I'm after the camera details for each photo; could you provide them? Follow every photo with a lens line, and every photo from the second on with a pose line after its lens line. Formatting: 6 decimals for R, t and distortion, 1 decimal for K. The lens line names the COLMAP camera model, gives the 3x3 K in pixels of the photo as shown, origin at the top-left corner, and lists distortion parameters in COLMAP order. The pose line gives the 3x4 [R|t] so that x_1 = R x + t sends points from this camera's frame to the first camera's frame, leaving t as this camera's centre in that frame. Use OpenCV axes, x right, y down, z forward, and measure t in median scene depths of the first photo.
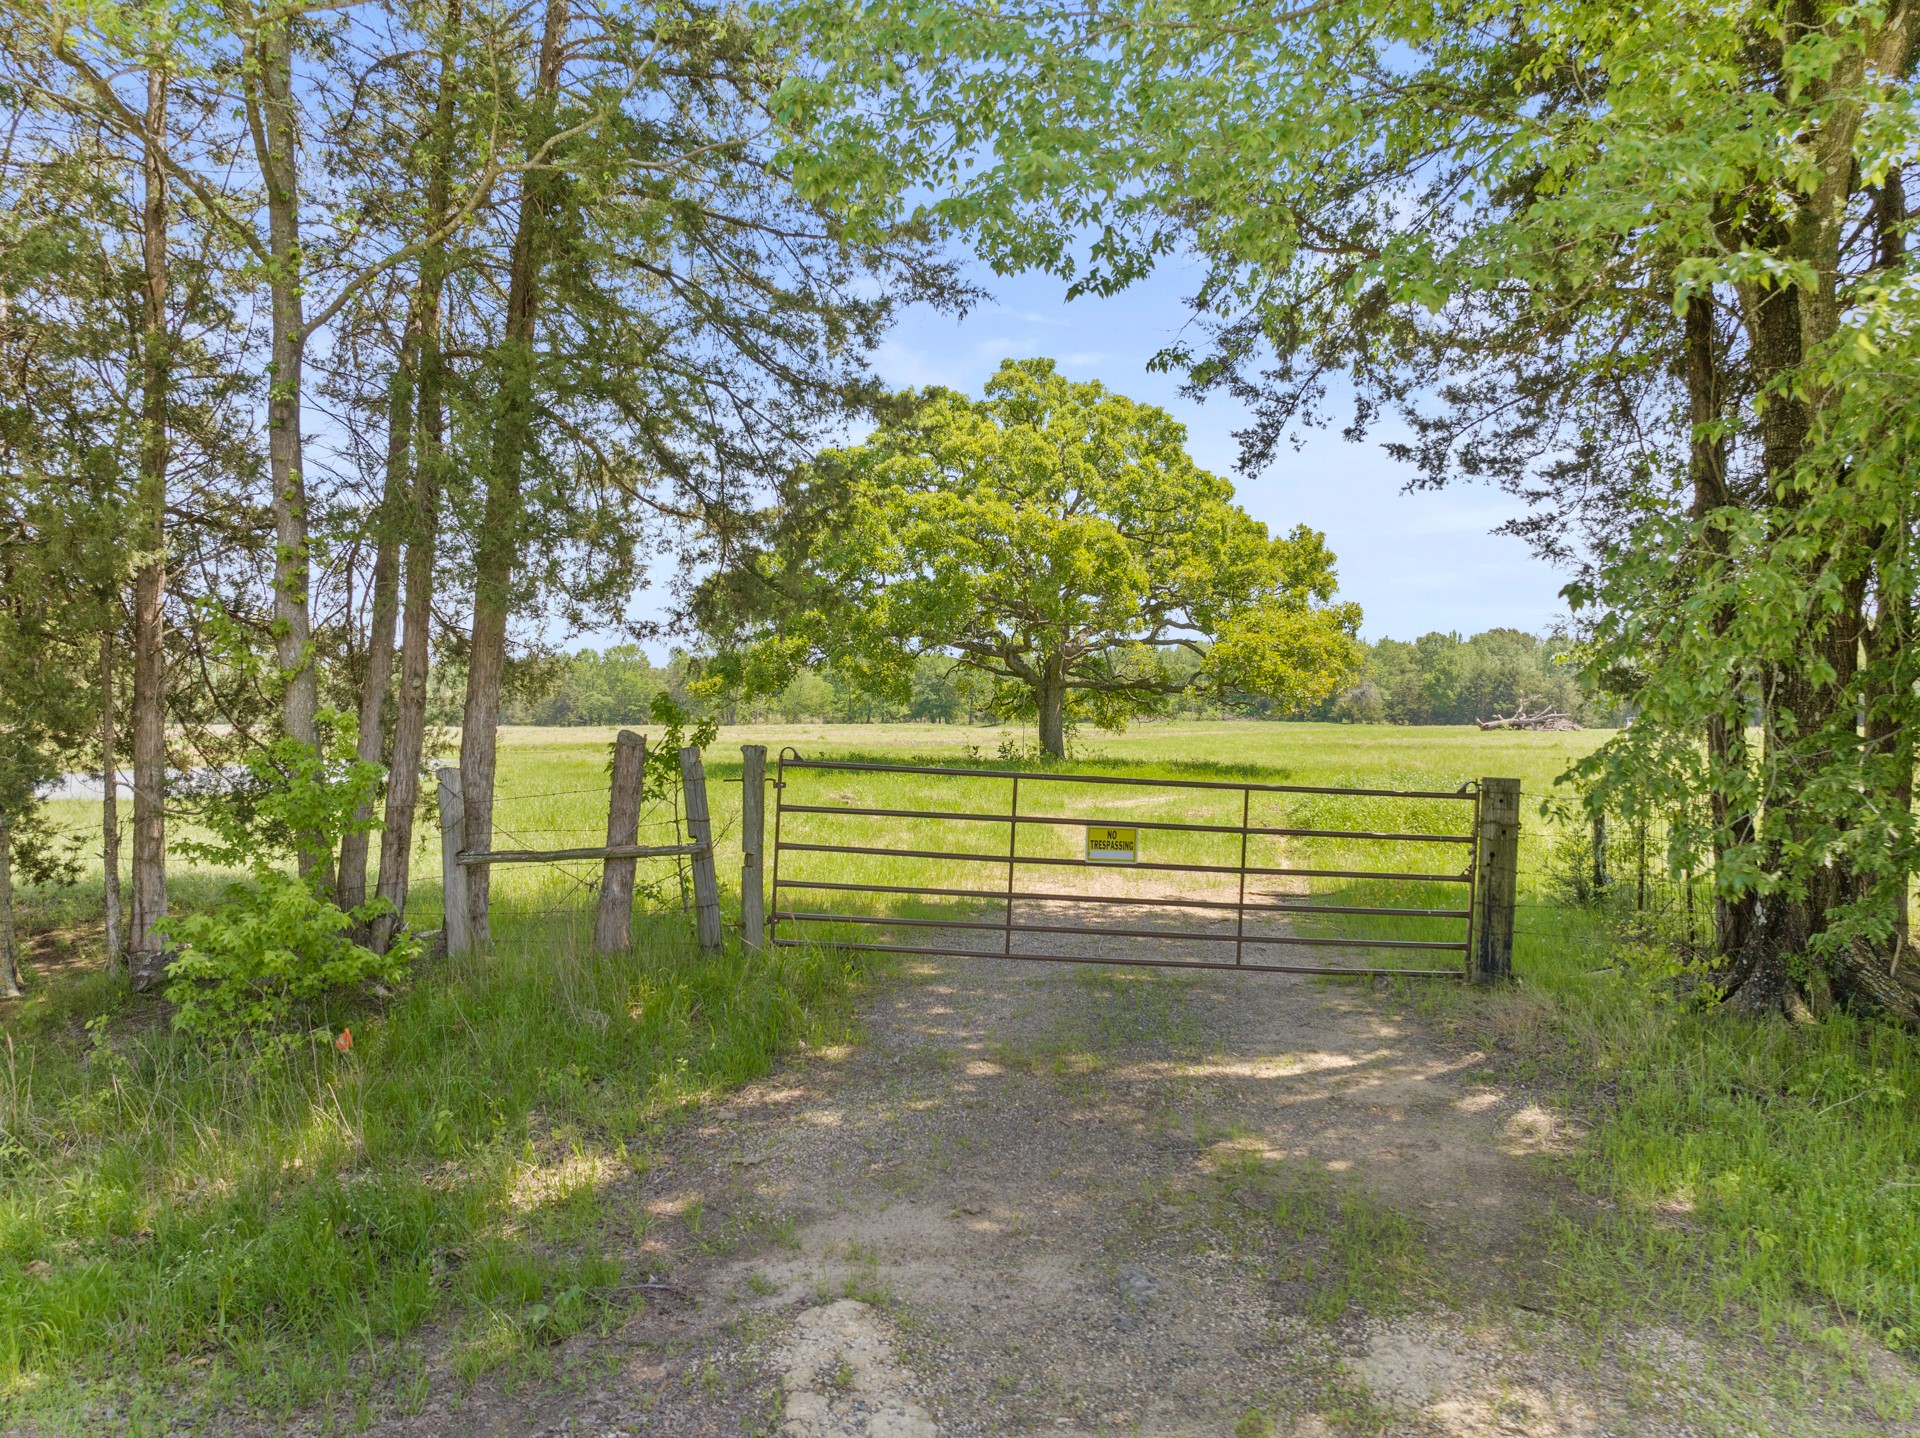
lens RADIAL K [[1353.0, 0, 972.8], [0, 1353.0, 710.1], [0, 0, 1]] dist [-0.034510, 0.005006]
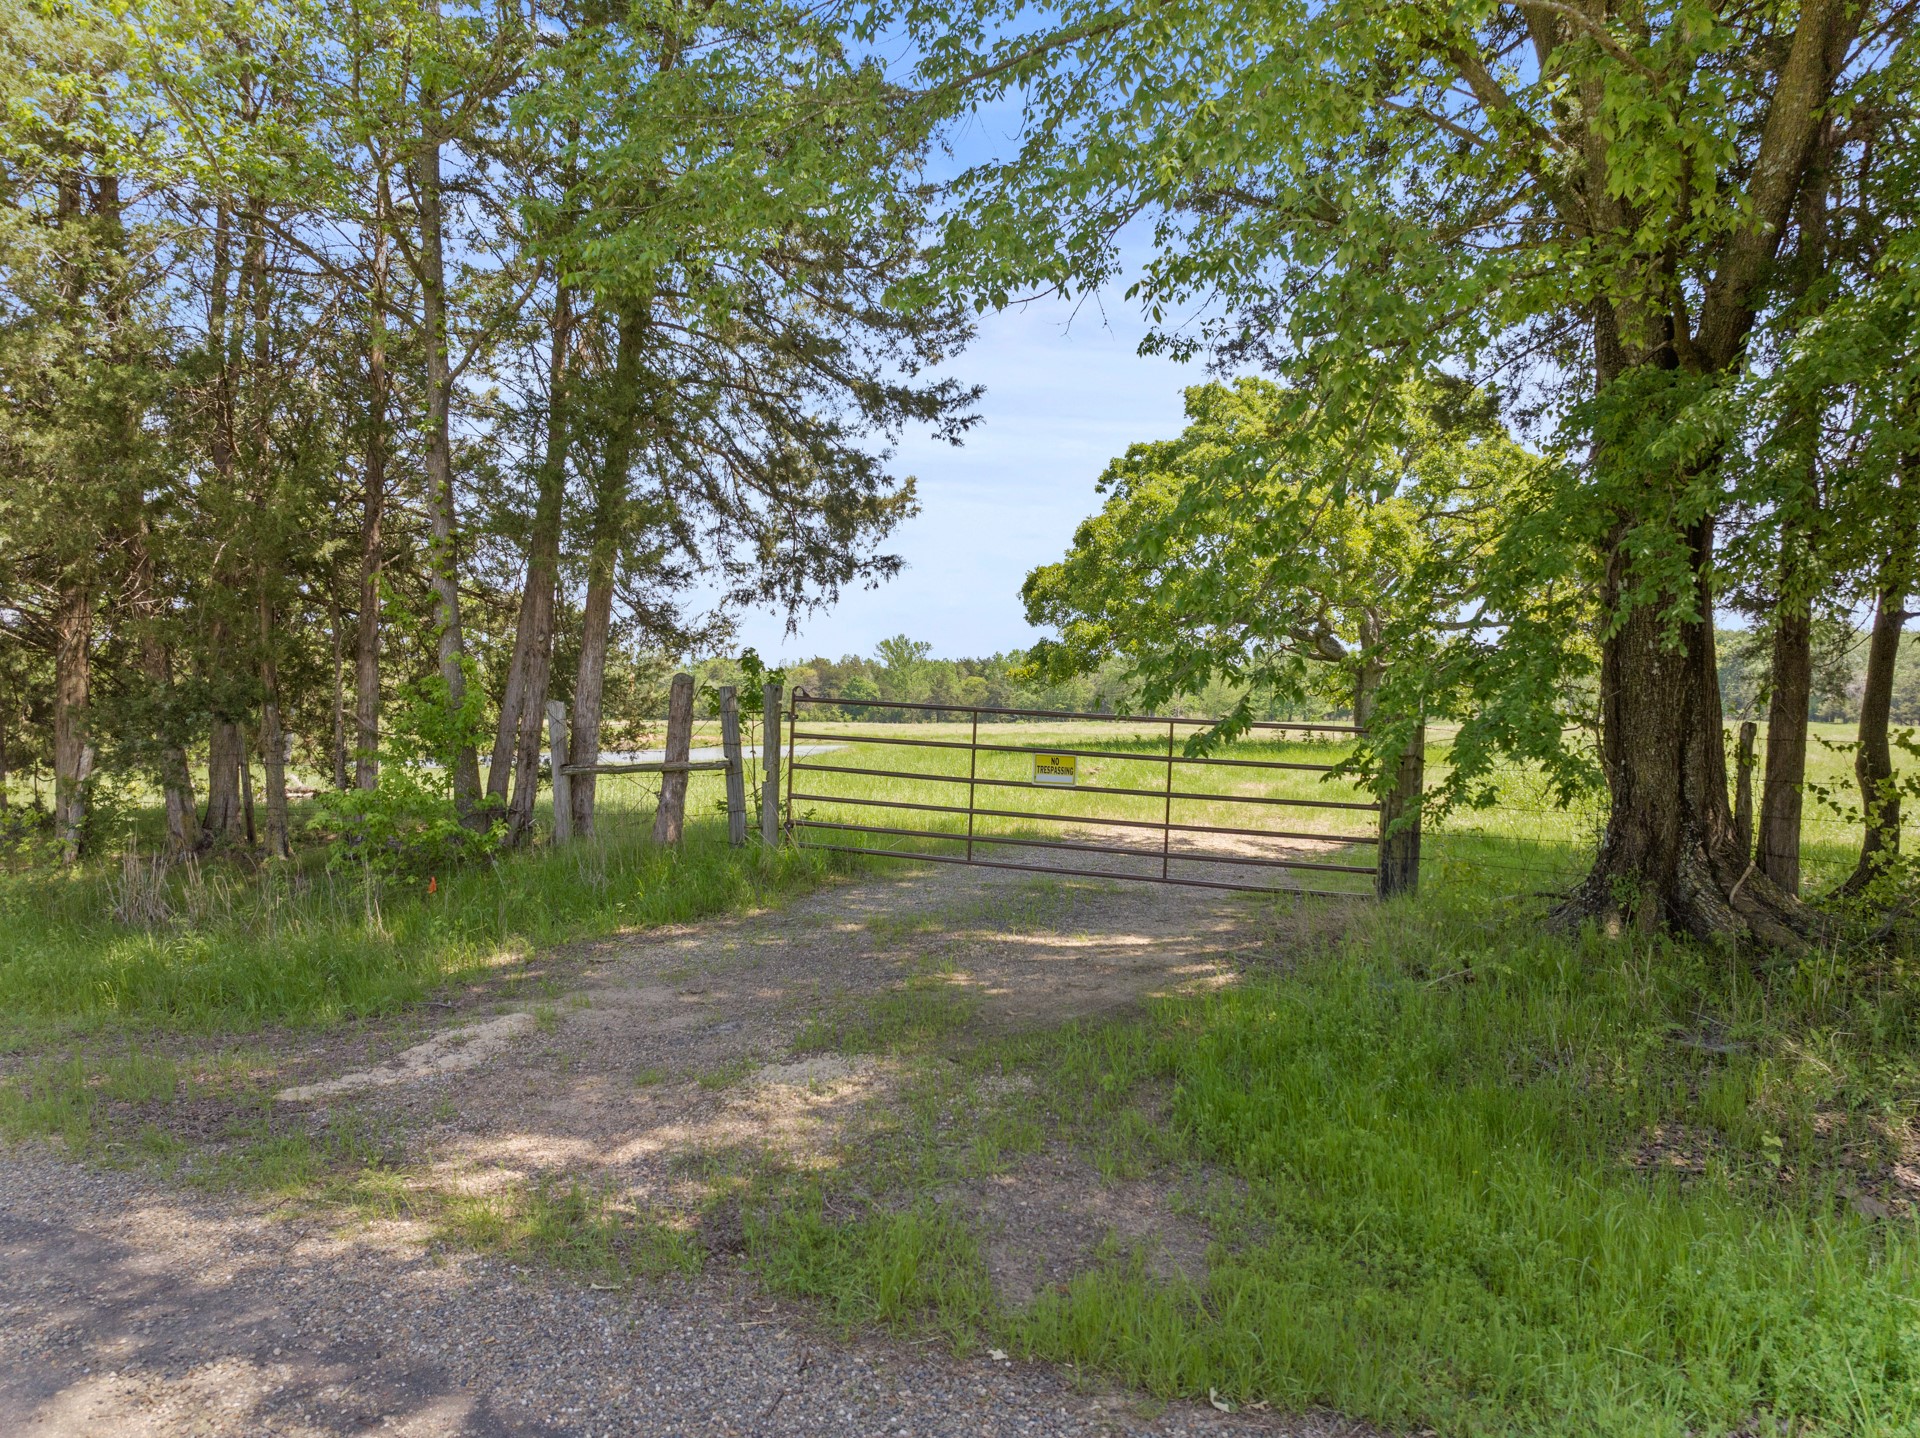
lens RADIAL K [[1353.0, 0, 962.0], [0, 1353.0, 724.9], [0, 0, 1]] dist [-0.034510, 0.005006]
pose [[0.946053, 0.005364, -0.323968, 0.313020], [-0.001918, 0.999938, 0.010957, 0.037651], [0.324007, -0.009745, 0.946004, -0.095186]]
